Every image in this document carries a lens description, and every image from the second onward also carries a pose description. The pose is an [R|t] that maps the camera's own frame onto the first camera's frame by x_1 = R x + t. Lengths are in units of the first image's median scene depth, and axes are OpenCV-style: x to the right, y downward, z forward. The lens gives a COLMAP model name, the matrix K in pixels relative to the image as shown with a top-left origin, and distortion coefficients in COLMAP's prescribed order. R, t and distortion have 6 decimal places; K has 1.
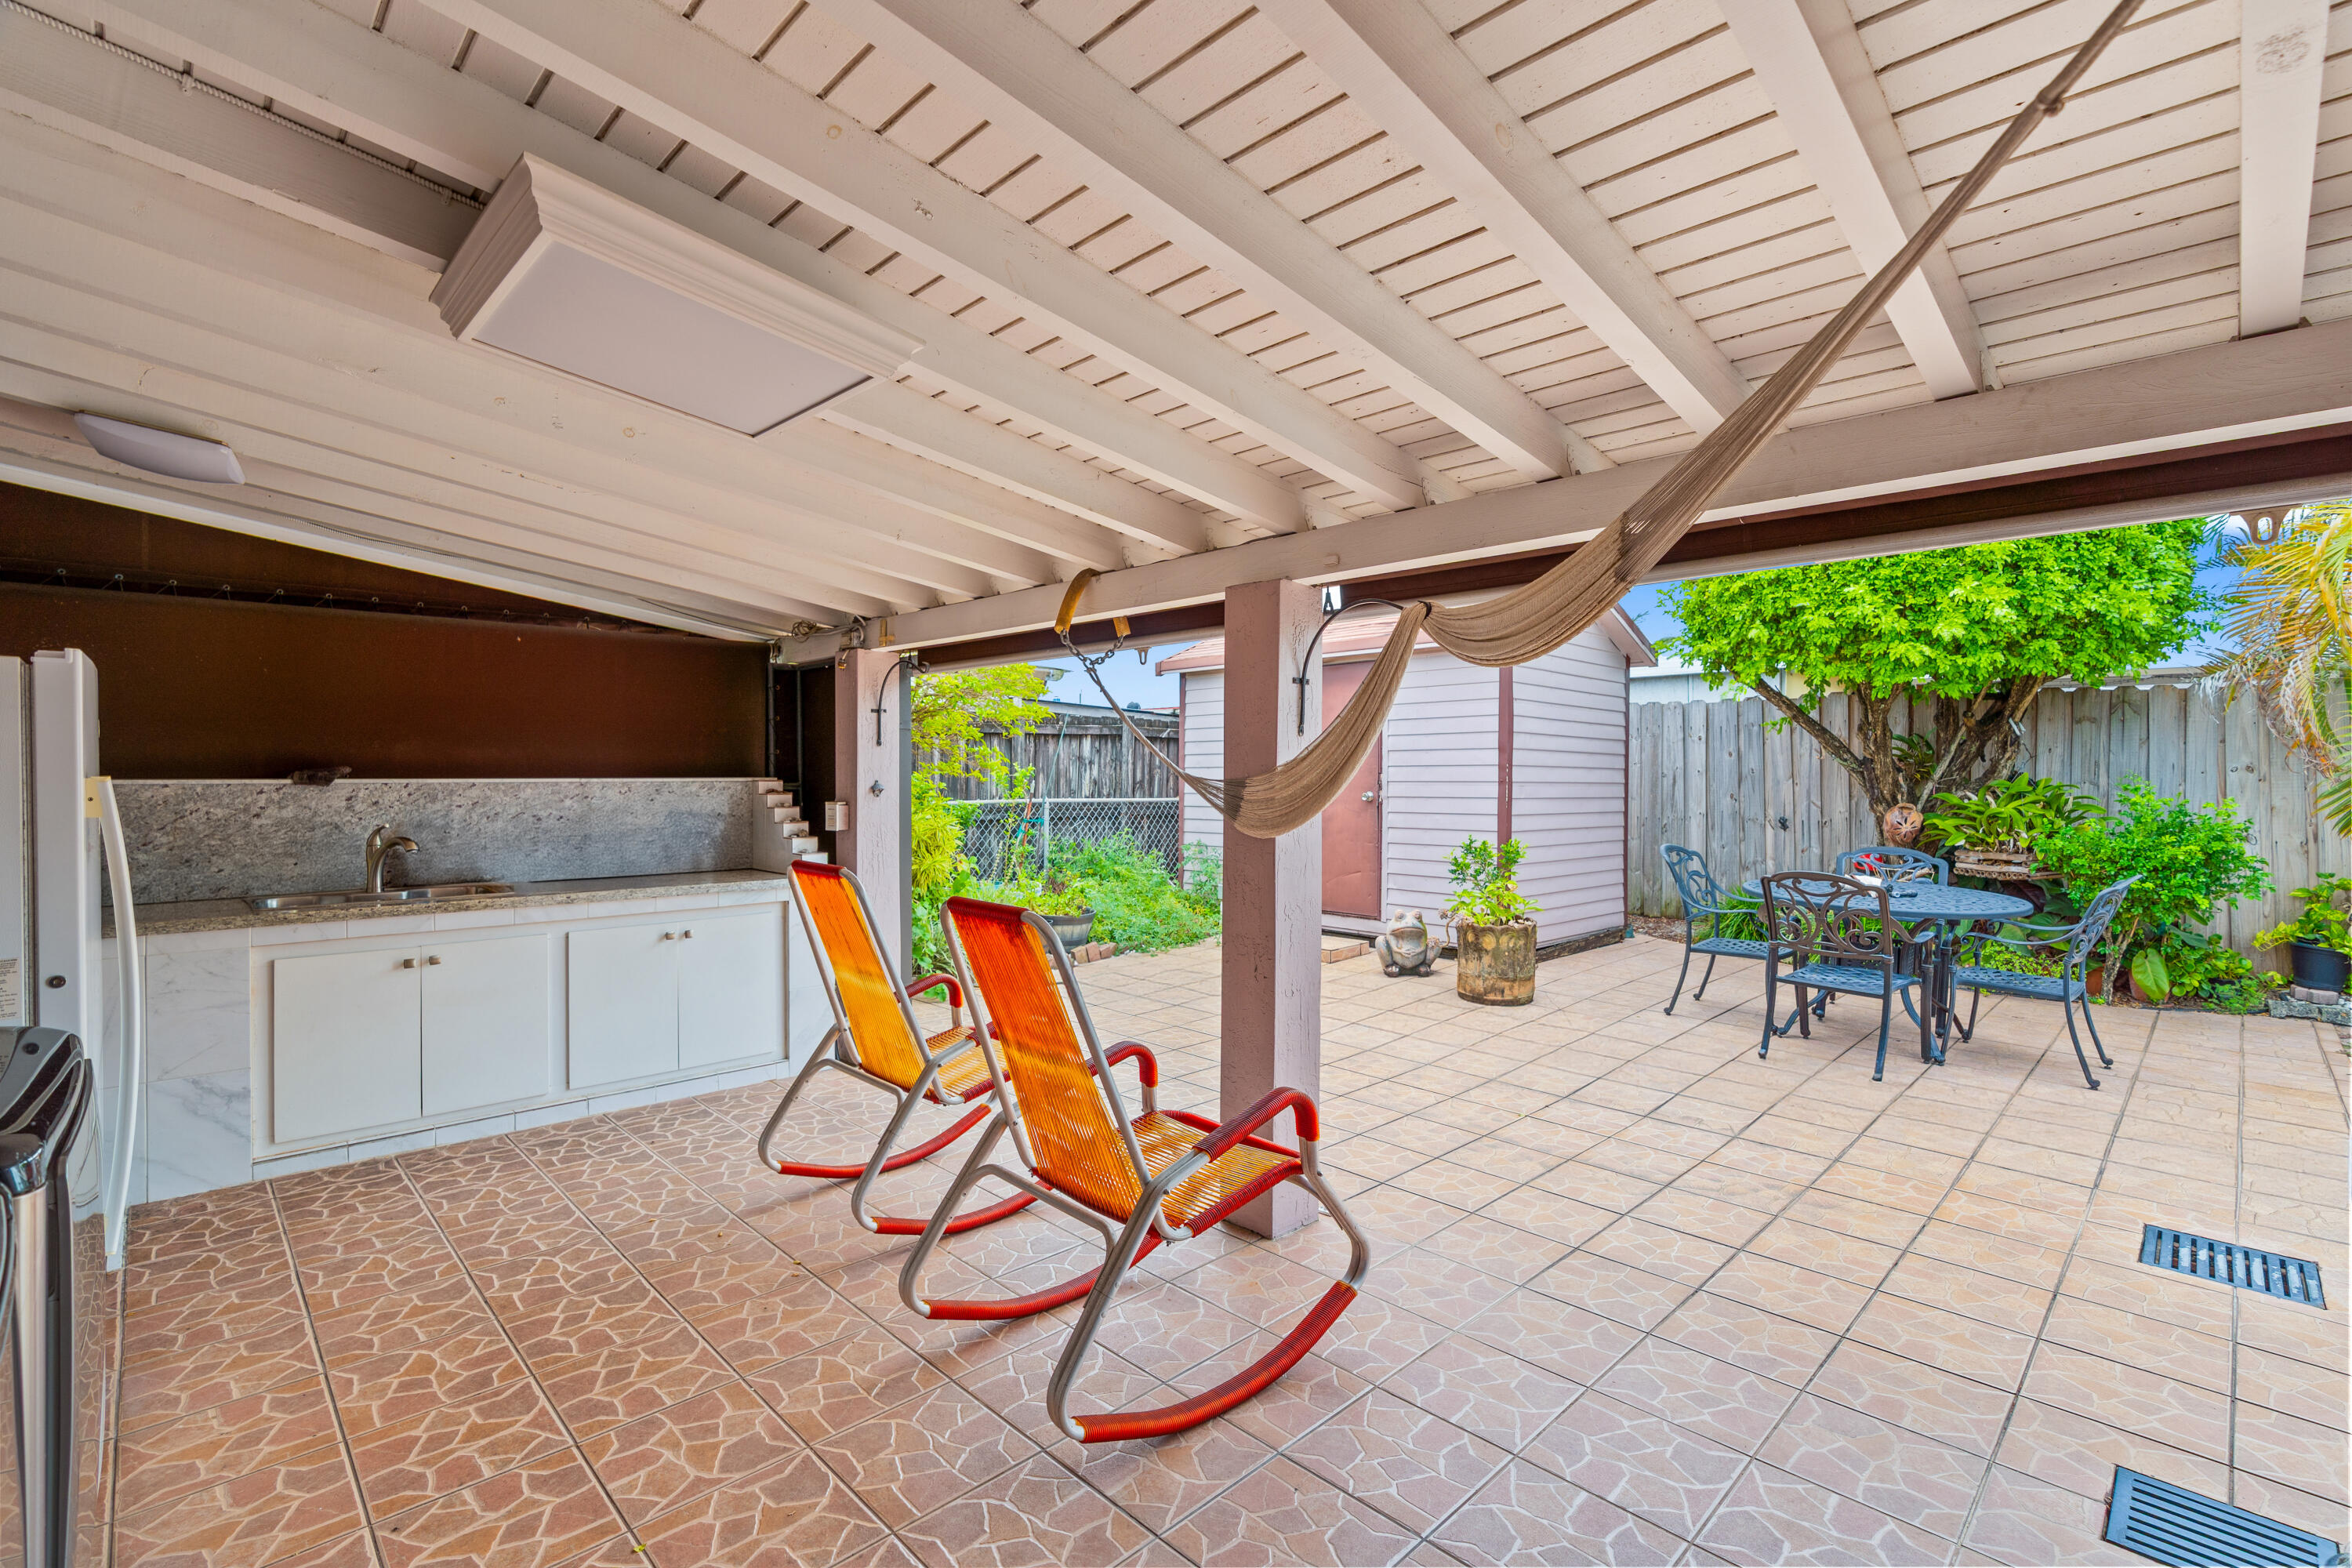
lens RADIAL K [[1062.6, 0, 1176.0], [0, 1062.6, 784.0], [0, 0, 1]] dist [-0.016528, 0.005896]
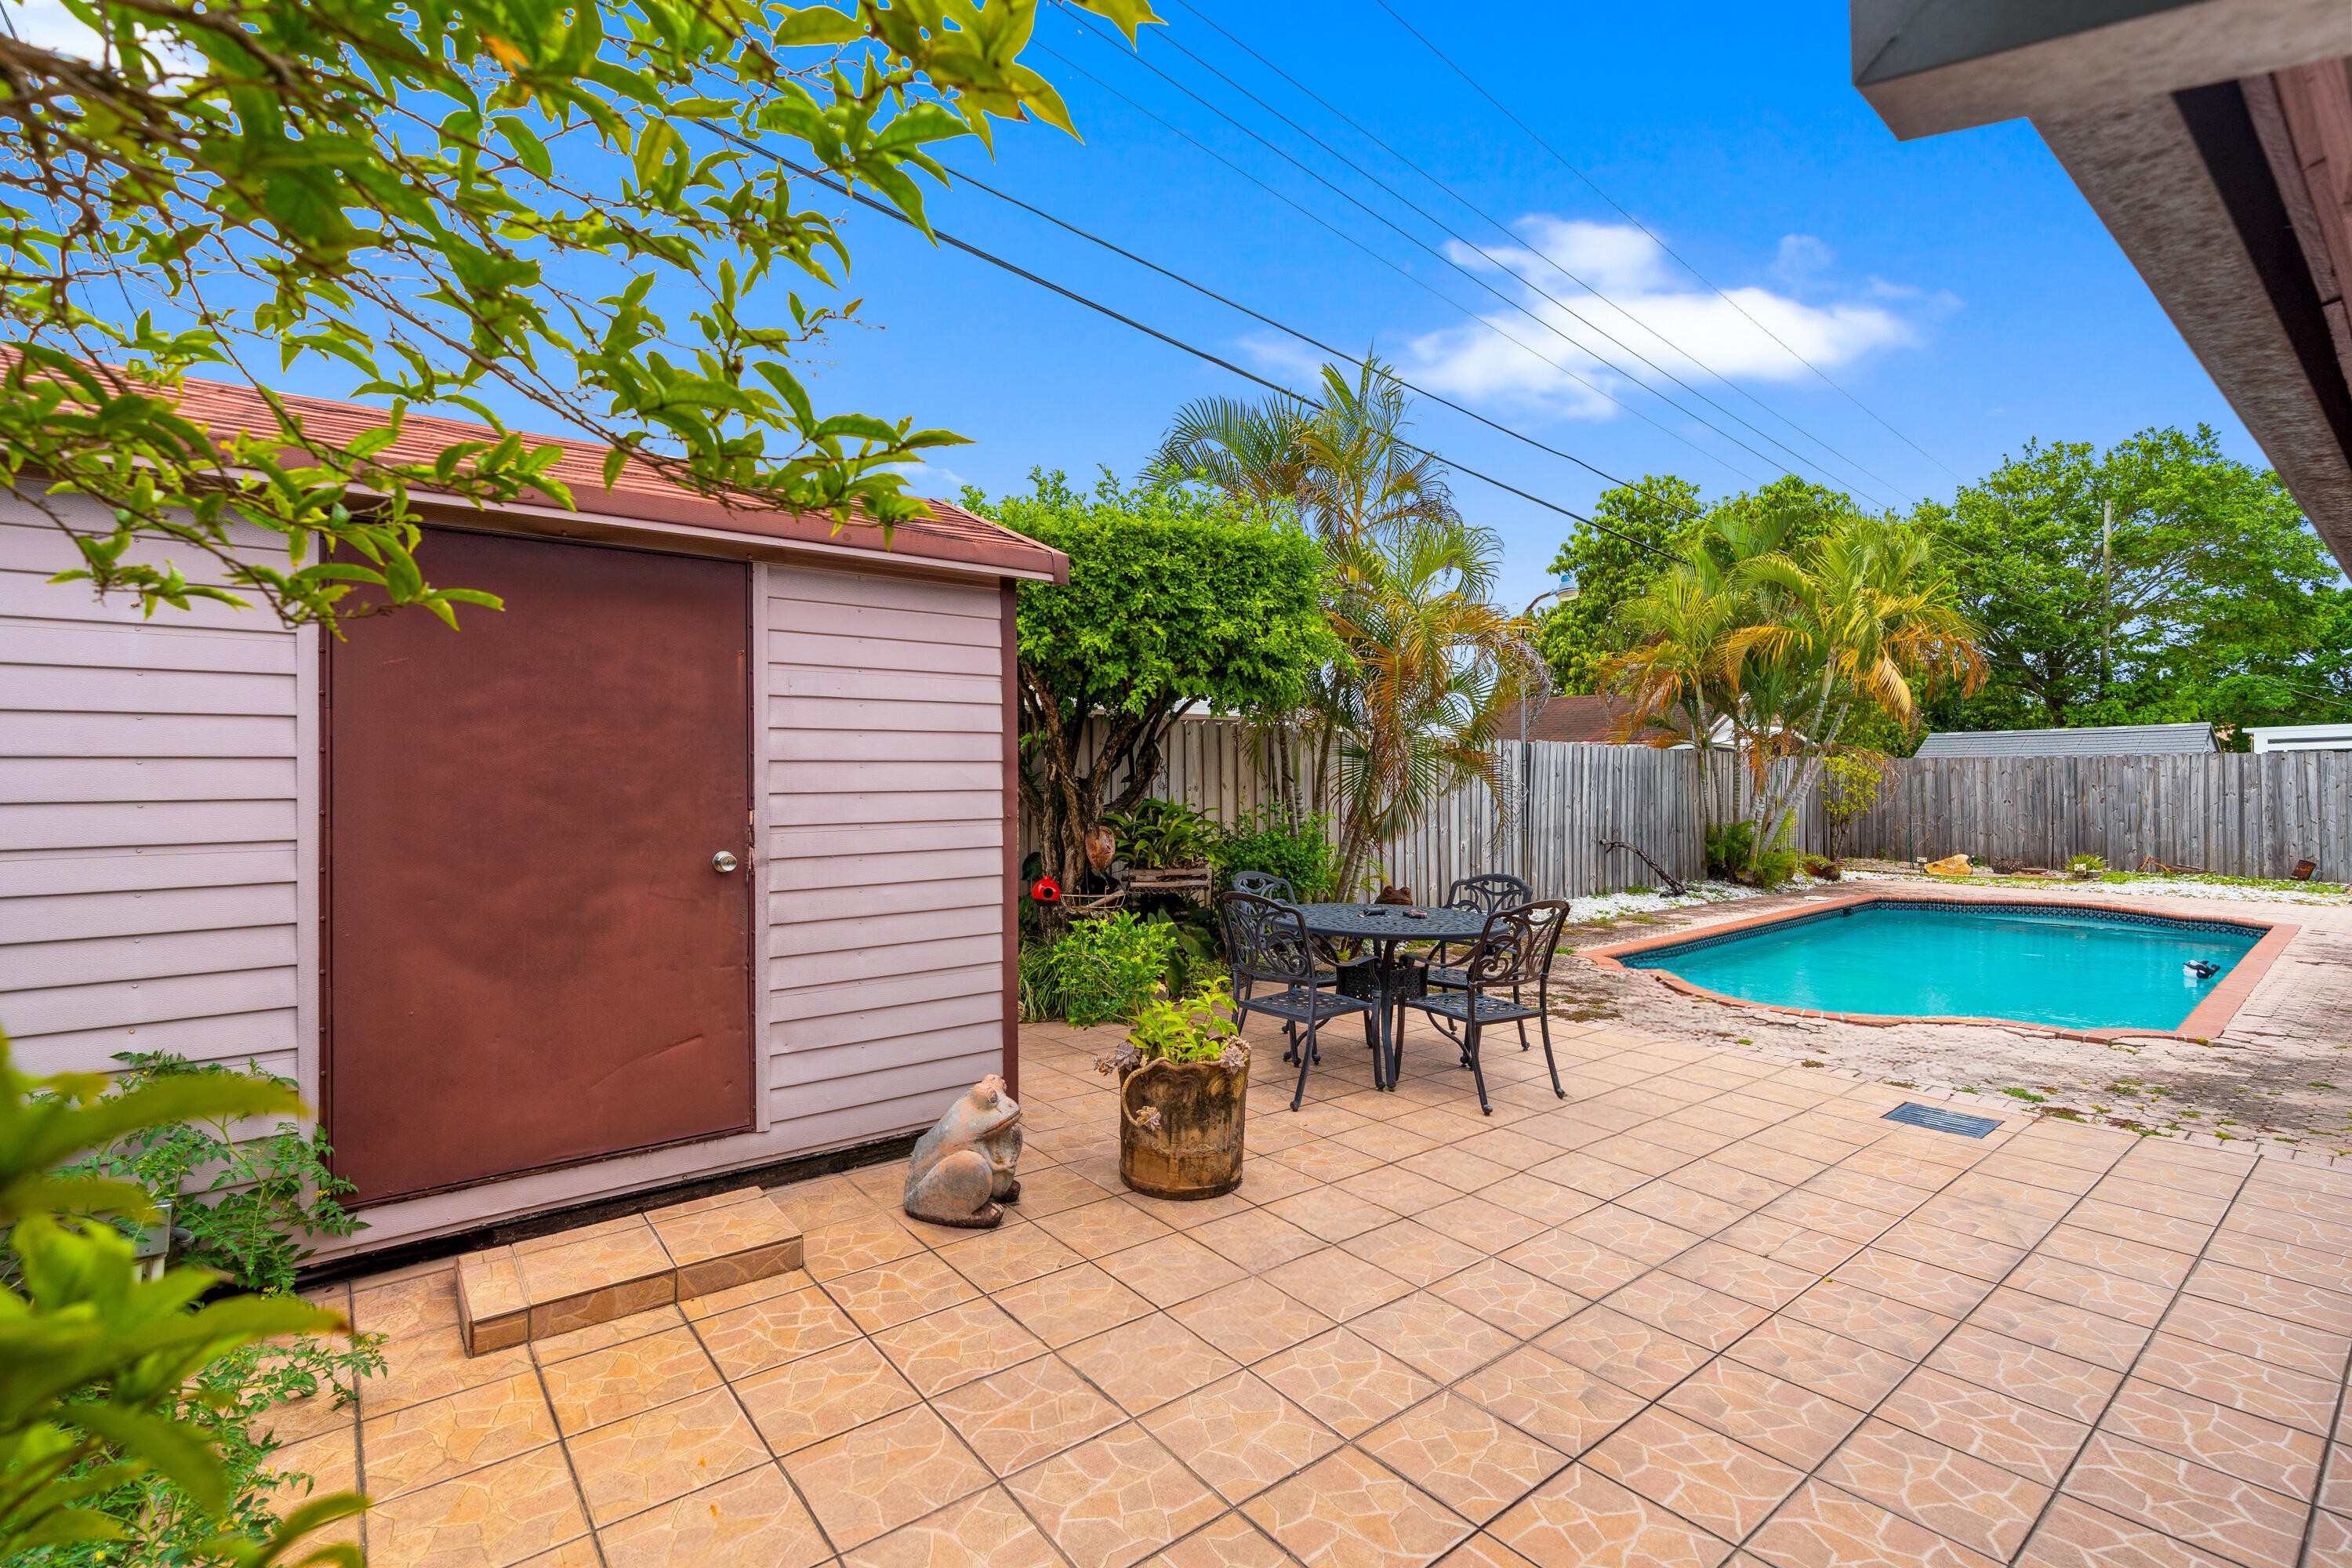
lens RADIAL K [[1059.5, 0, 1169.2], [0, 1059.5, 777.6], [0, 0, 1]] dist [-0.016218, 0.003989]
pose [[0.104550, 0.003995, 0.994512, -0.305690], [0.018264, 0.999816, -0.005936, -0.022388], [-0.994352, 0.018785, 0.104458, 0.971965]]
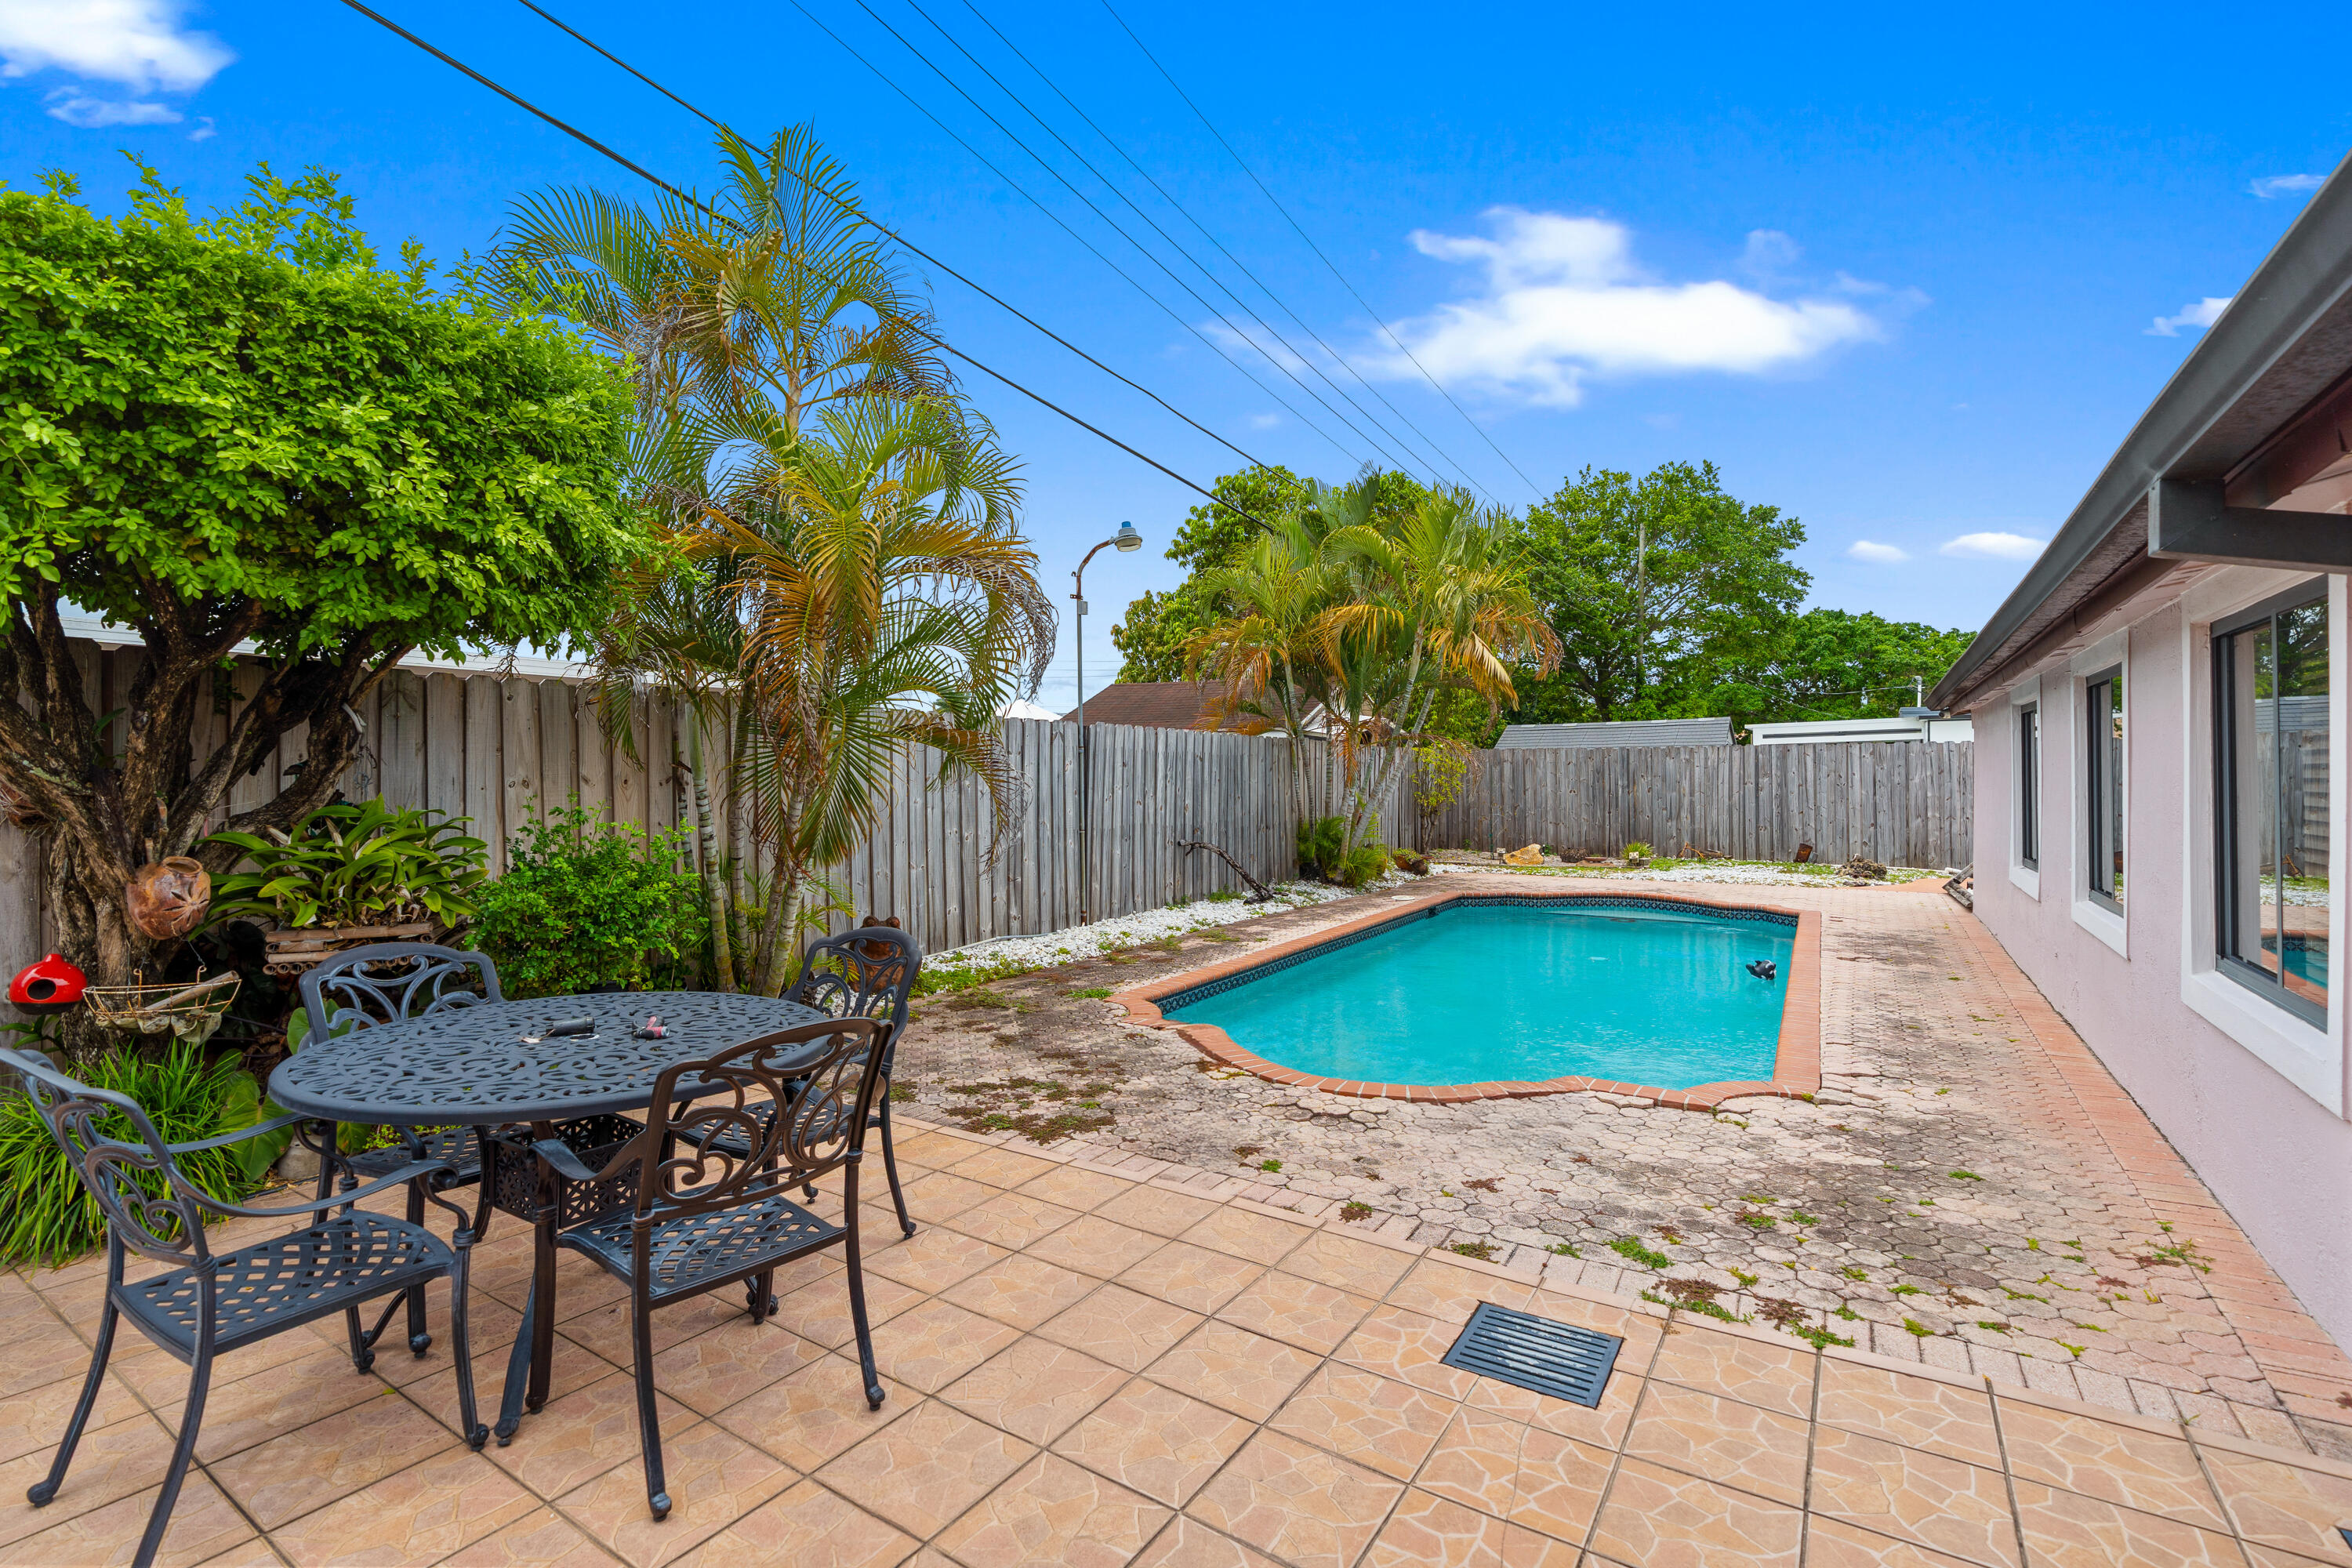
lens RADIAL K [[1059.5, 0, 1169.2], [0, 1059.5, 777.6], [0, 0, 1]] dist [-0.016218, 0.003989]
pose [[-0.211456, -0.002372, 0.977385, 0.106756], [0.020870, 0.999758, 0.006941, -0.015629], [-0.977165, 0.021865, -0.211356, 0.739805]]
